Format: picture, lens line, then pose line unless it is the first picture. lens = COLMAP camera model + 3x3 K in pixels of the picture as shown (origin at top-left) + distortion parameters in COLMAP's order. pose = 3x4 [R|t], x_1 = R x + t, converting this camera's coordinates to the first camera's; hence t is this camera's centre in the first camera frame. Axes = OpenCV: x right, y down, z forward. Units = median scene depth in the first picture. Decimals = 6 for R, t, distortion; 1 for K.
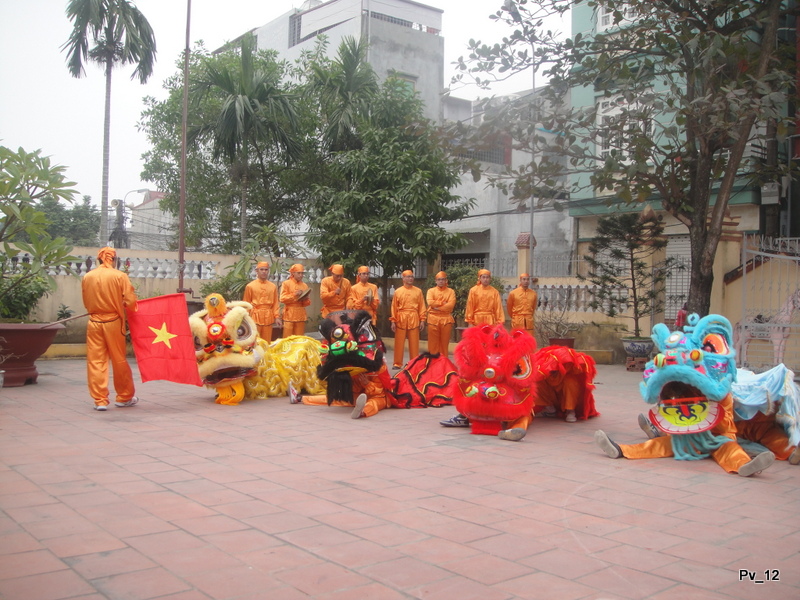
lens RADIAL K [[815.7, 0, 400.1], [0, 815.7, 311.9], [0, 0, 1]] dist [-0.180183, 0.139082]
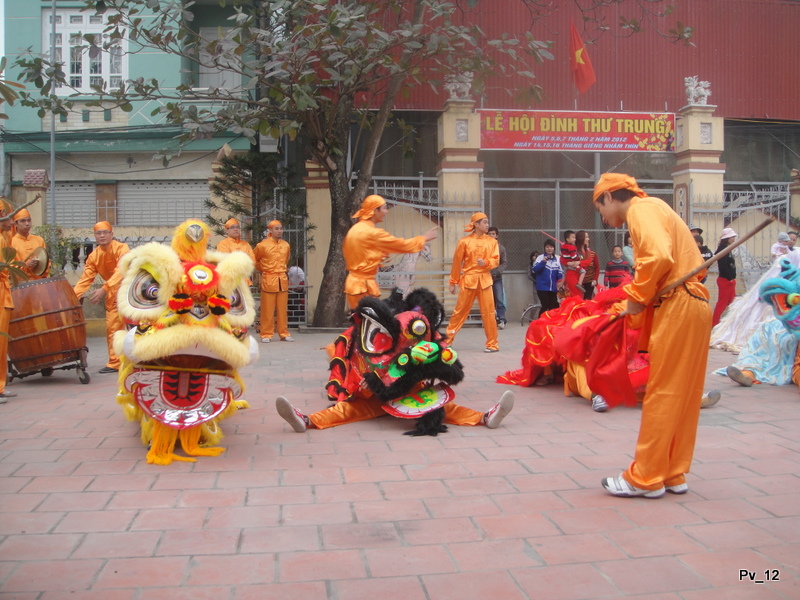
lens RADIAL K [[815.7, 0, 400.1], [0, 815.7, 311.9], [0, 0, 1]] dist [-0.180183, 0.139082]
pose [[0.538488, -0.079286, 0.838895, -0.292898], [0.030949, 0.996753, 0.074339, -0.008388], [-0.842065, -0.014068, 0.539193, 0.308853]]
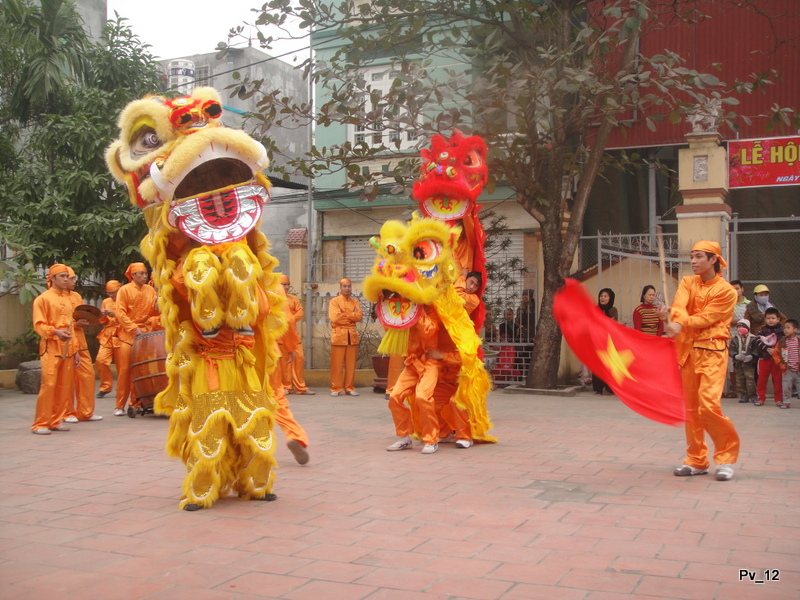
lens RADIAL K [[953.4, 0, 393.5], [0, 953.4, 313.0], [0, 0, 1]] dist [-0.127174, 0.239059]
pose [[0.903214, -0.021863, 0.428633, -0.172045], [0.026505, 0.999637, -0.004862, -0.005303], [-0.428371, 0.015752, 0.903466, 0.092982]]
